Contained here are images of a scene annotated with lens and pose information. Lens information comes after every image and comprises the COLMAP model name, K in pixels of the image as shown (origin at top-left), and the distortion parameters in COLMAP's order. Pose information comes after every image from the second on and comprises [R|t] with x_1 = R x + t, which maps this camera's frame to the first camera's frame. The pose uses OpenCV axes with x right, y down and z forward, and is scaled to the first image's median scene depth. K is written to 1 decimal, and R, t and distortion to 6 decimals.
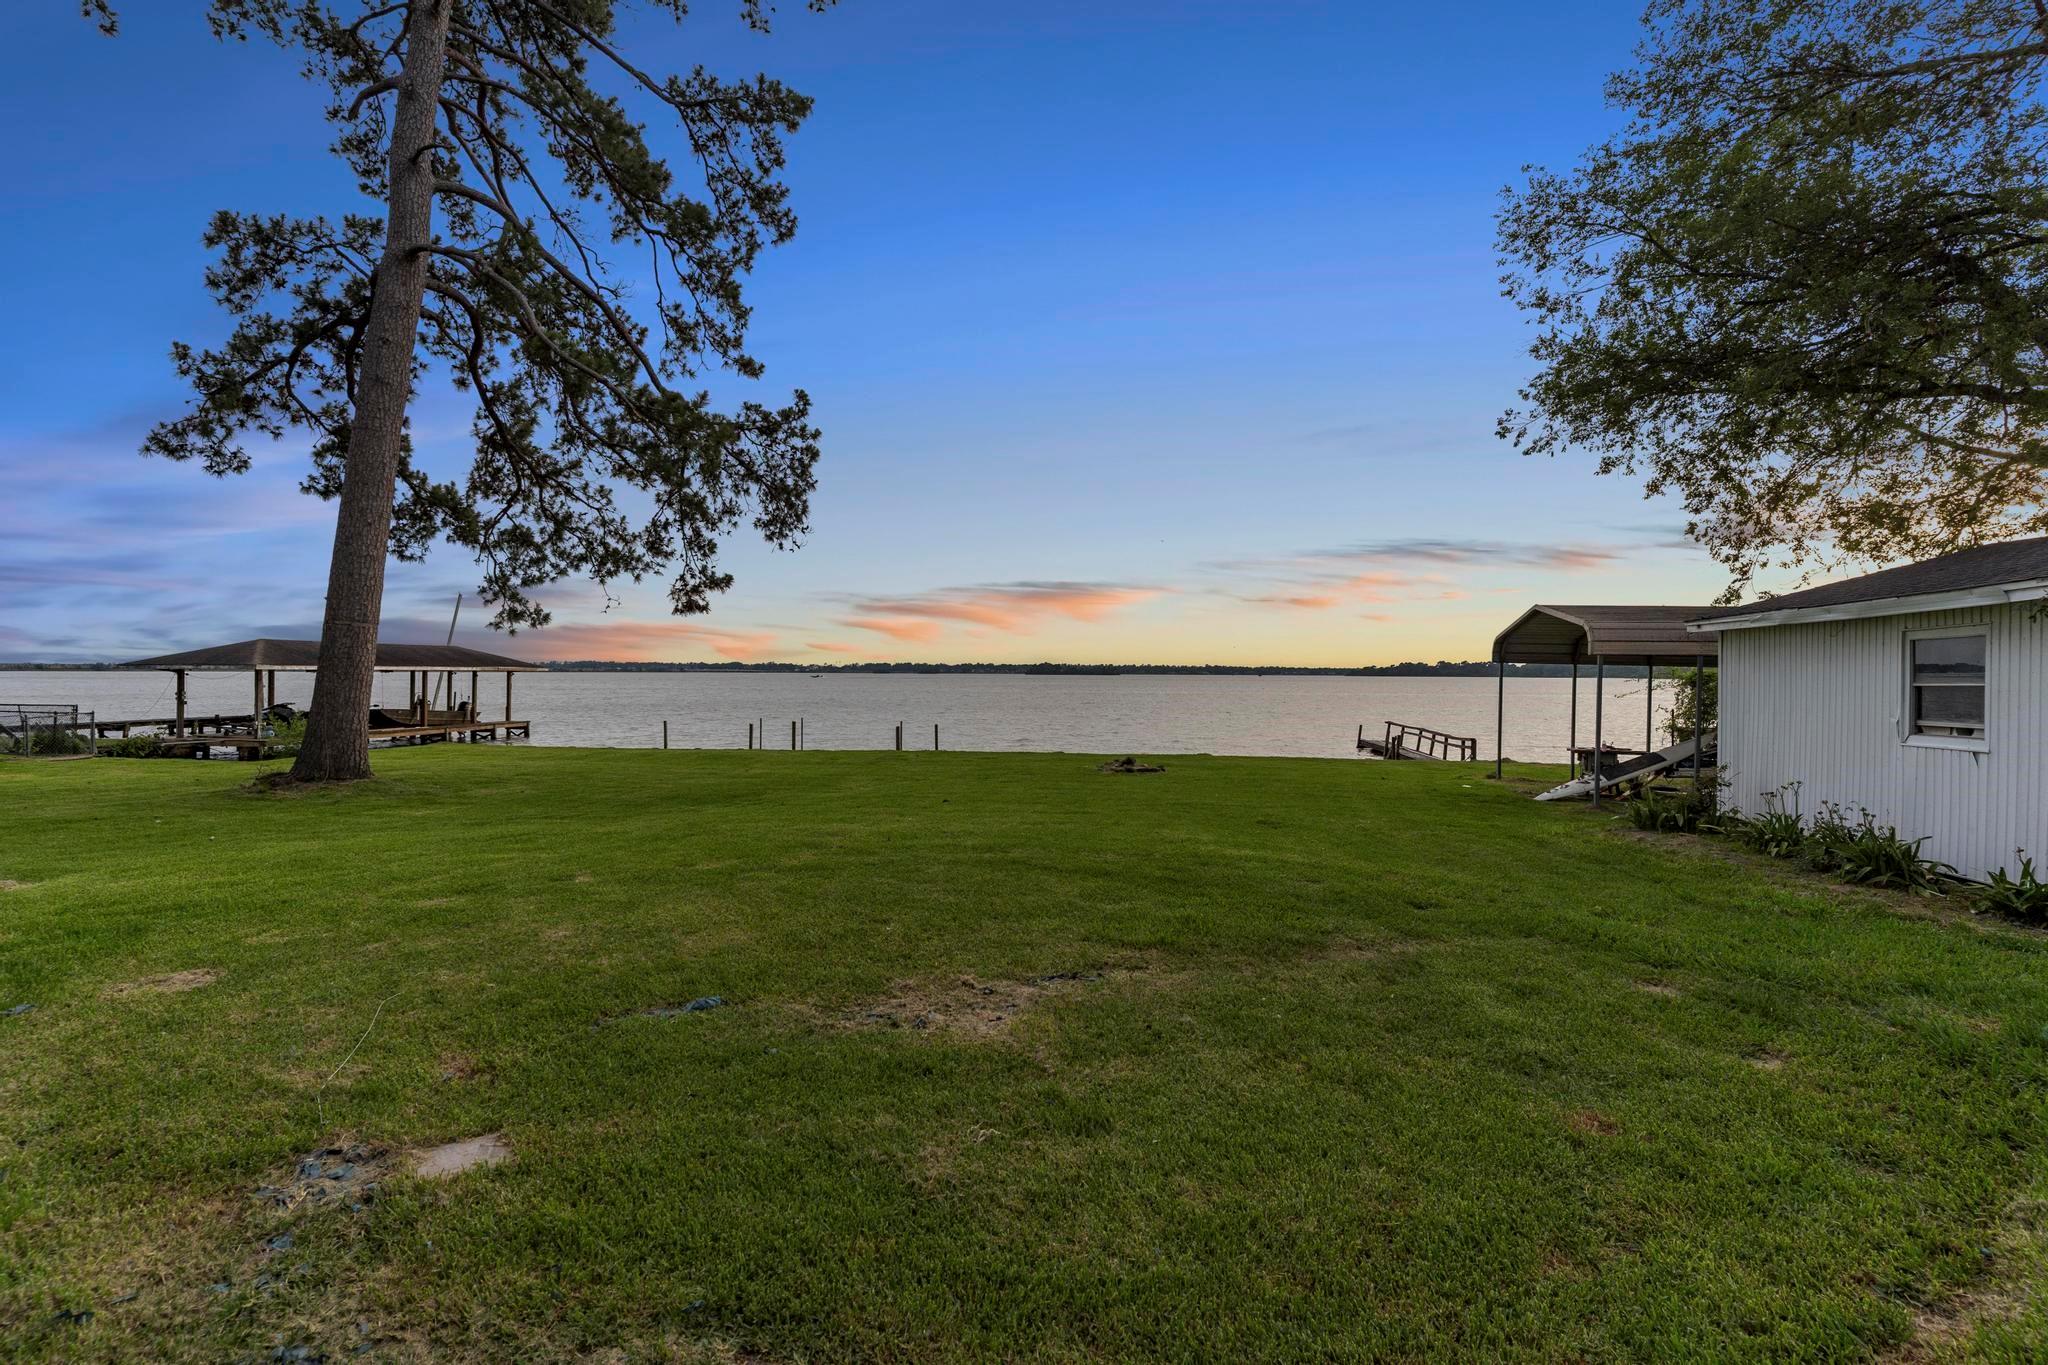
lens RADIAL K [[972.0, 0, 1024.3], [0, 972.0, 682.2], [0, 0, 1]] dist [0.005440, -0.001860]
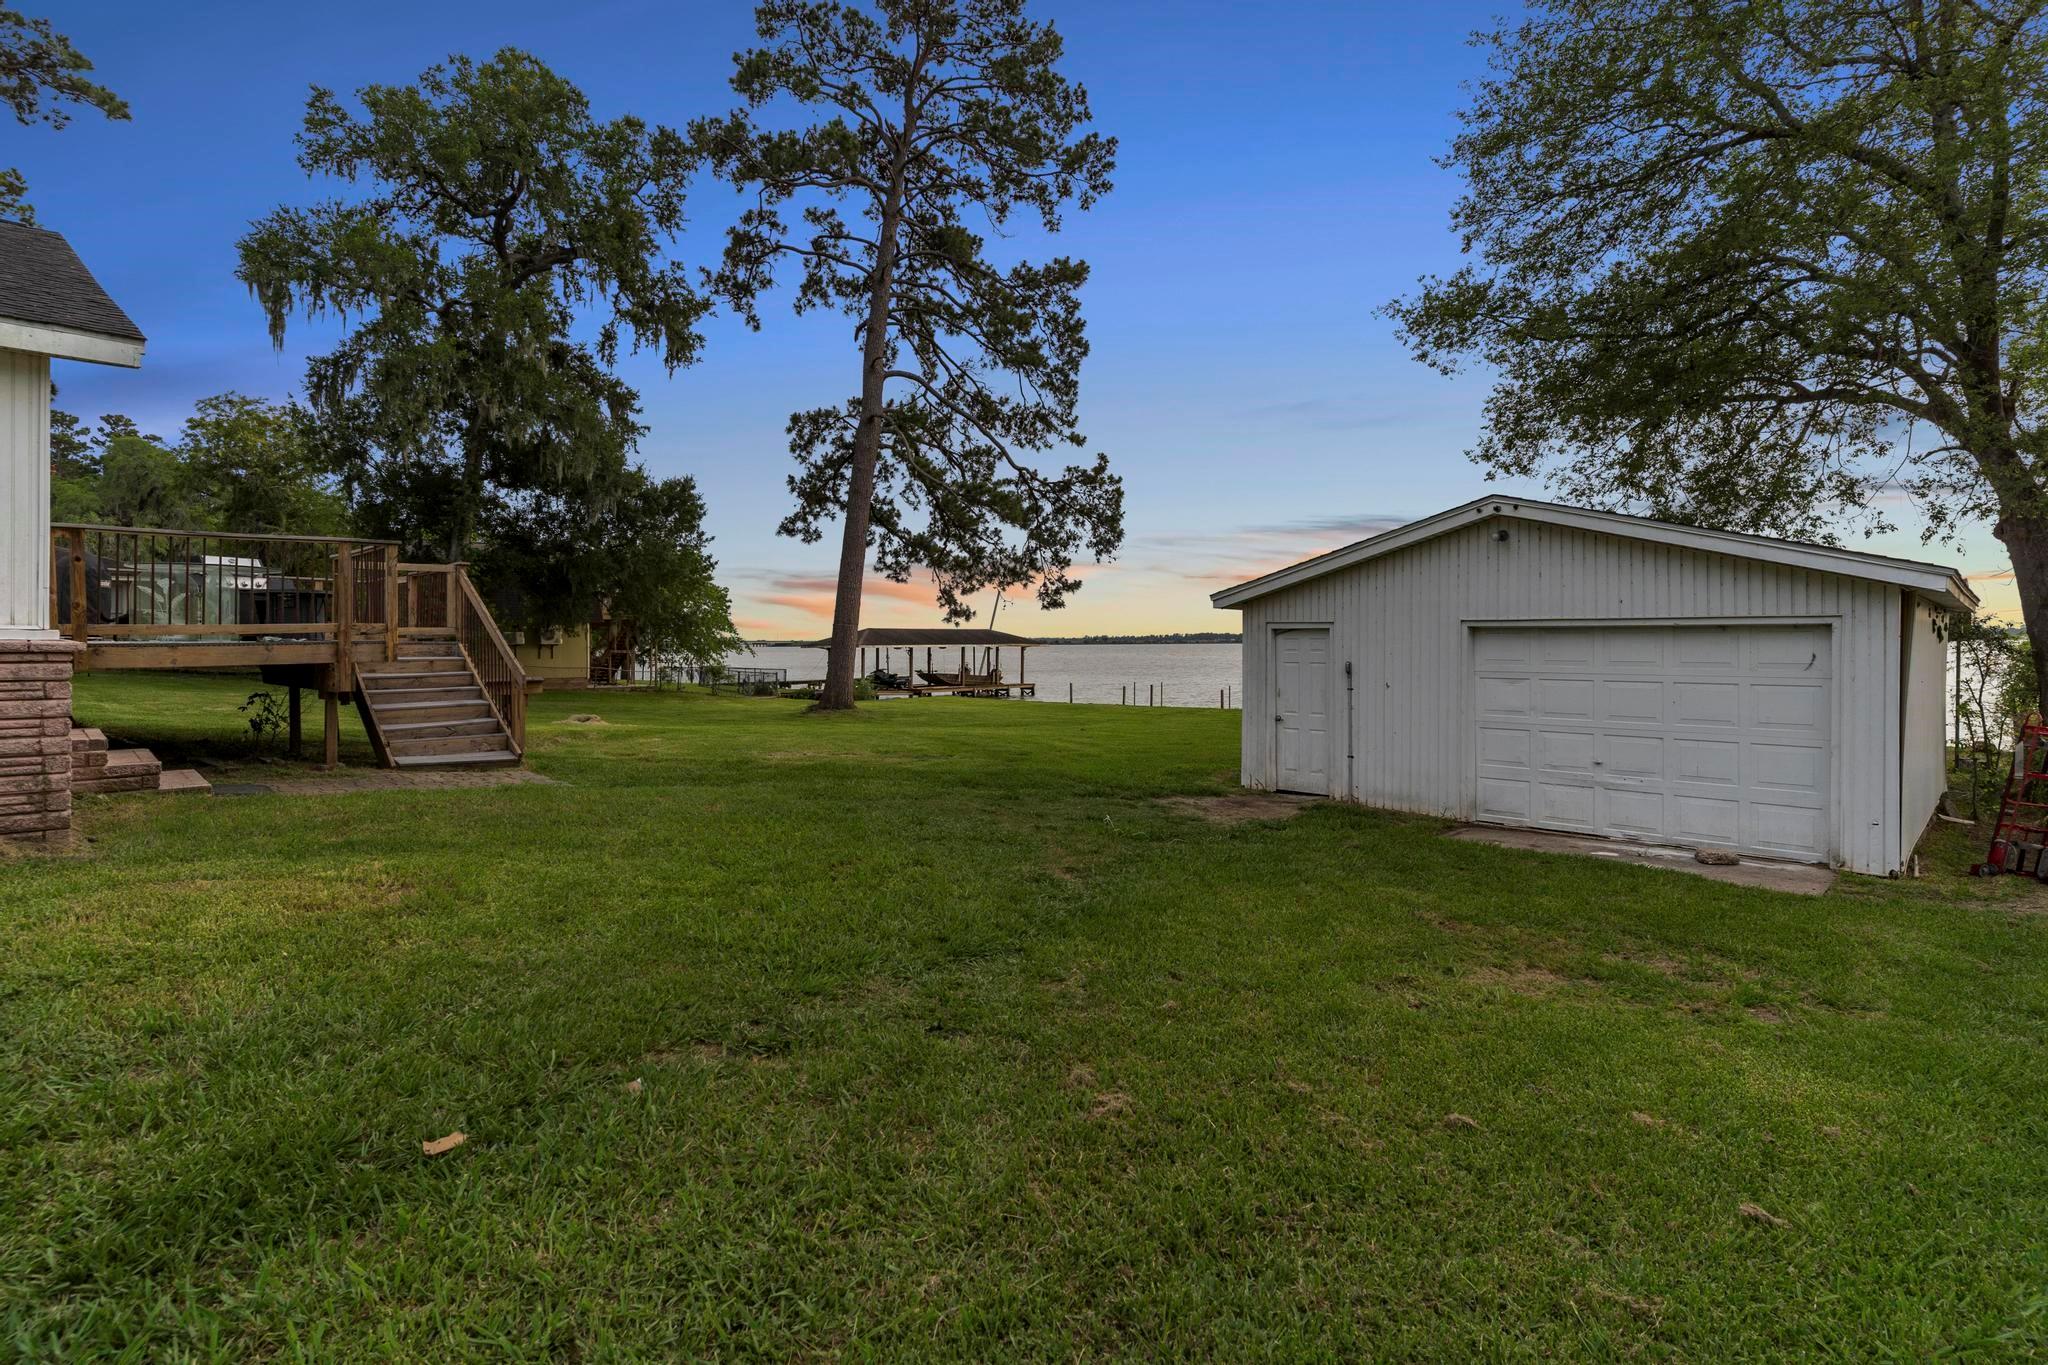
lens RADIAL K [[972.0, 0, 1009.6], [0, 972.0, 636.4], [0, 0, 1]] dist [0.005440, -0.001860]
pose [[0.822551, -0.011726, -0.568571, 0.471809], [0.002966, 0.999862, -0.016330, -0.006186], [0.568684, 0.011746, 0.822472, -0.256837]]
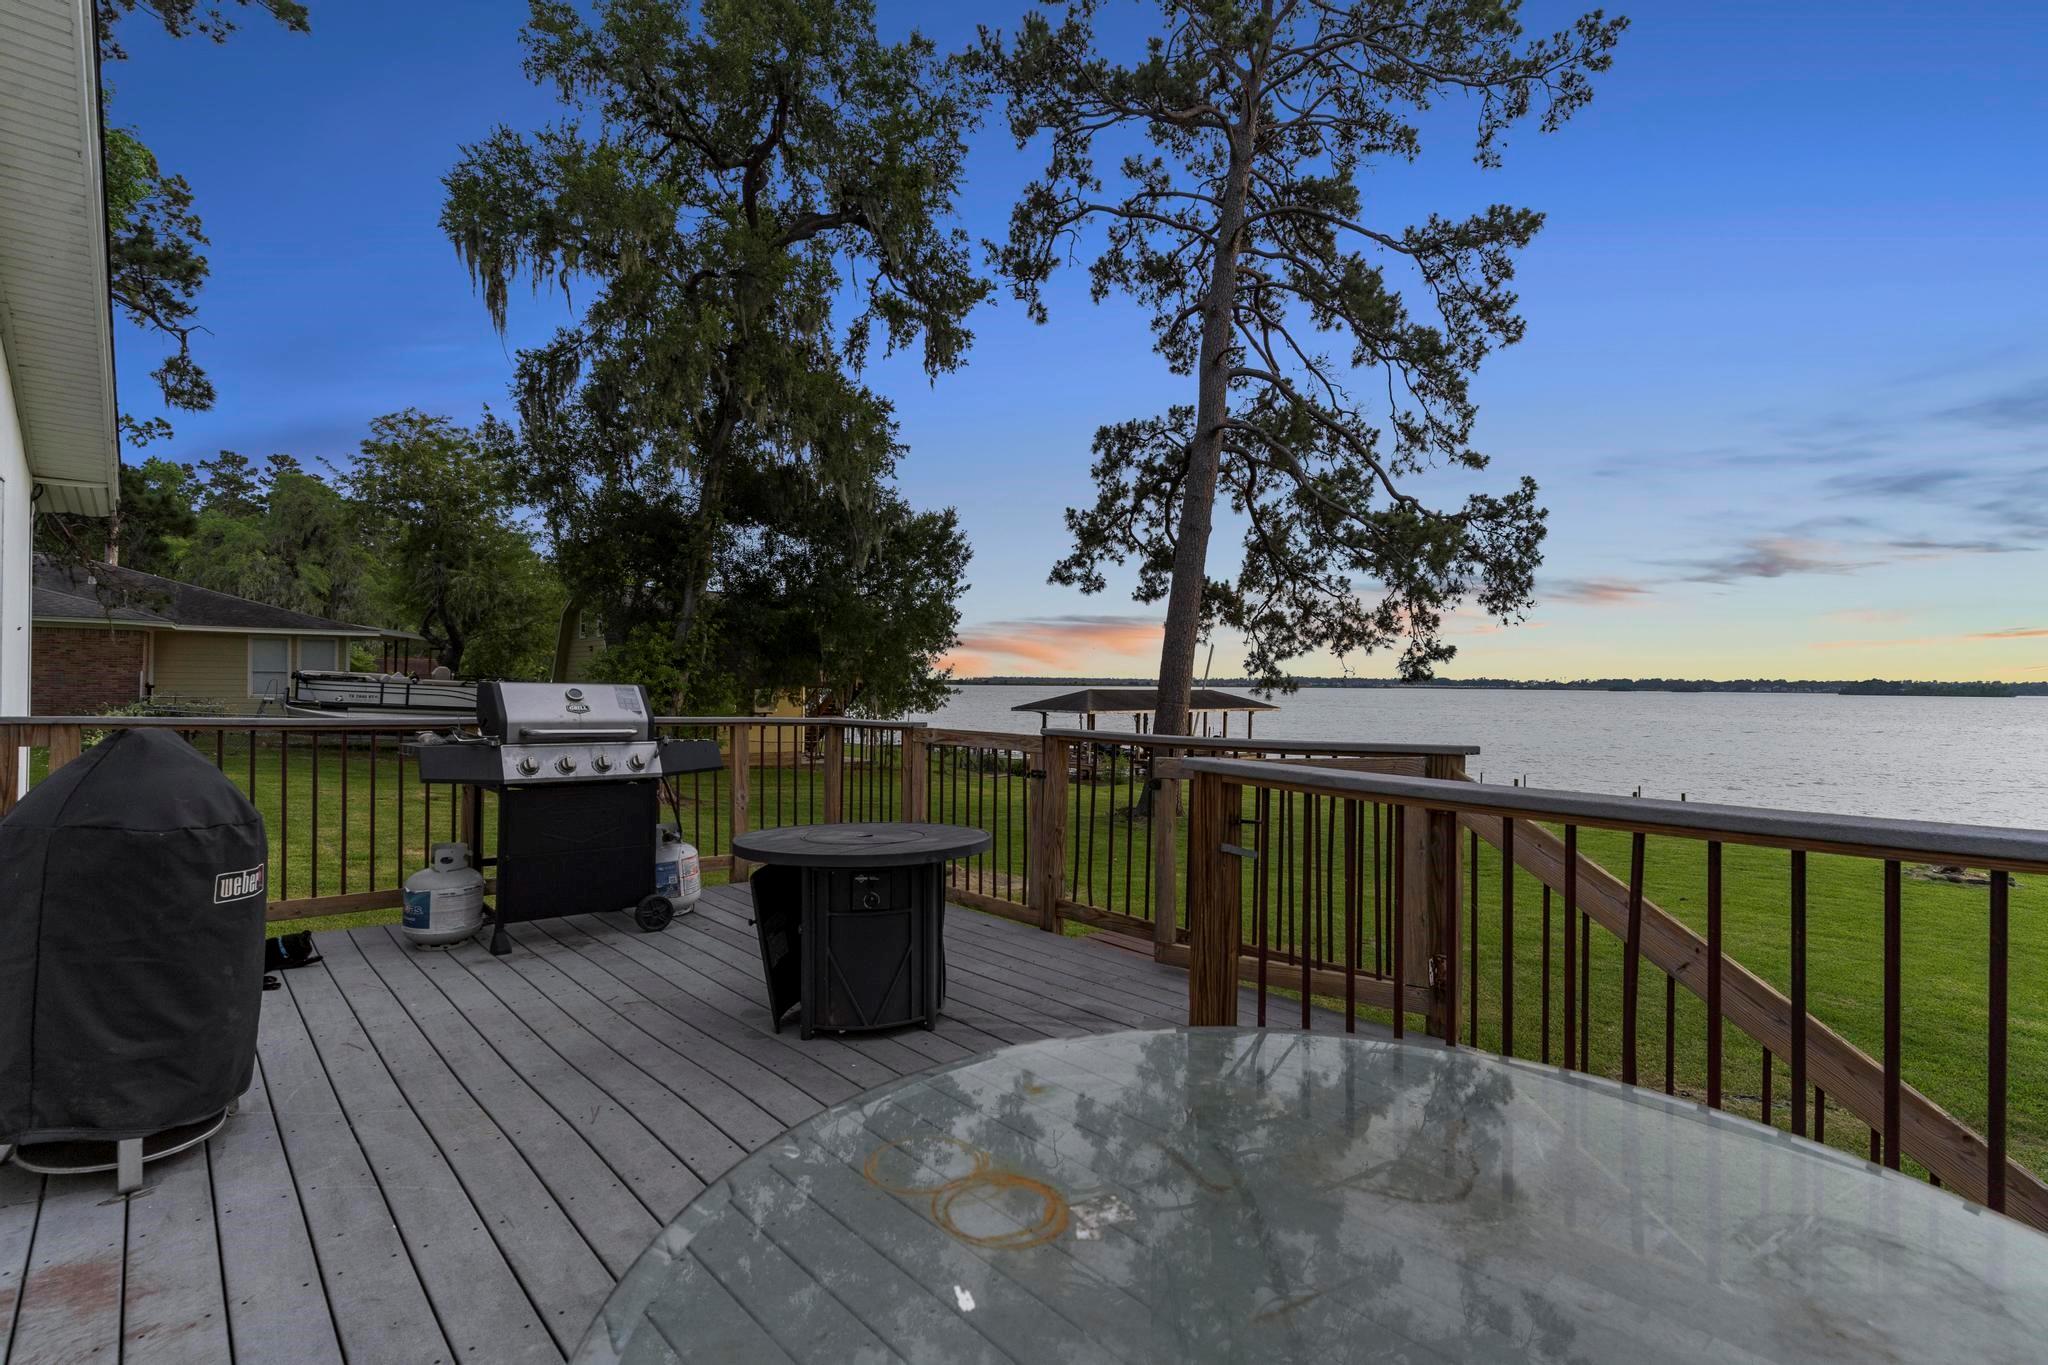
lens RADIAL K [[972.0, 0, 1027.9], [0, 972.0, 683.5], [0, 0, 1]] dist [0.005440, -0.001860]
pose [[0.770423, 0.004048, -0.637521, 0.027921], [-0.013348, 0.999863, -0.009782, -0.057223], [0.637394, 0.016046, 0.770371, -0.158708]]
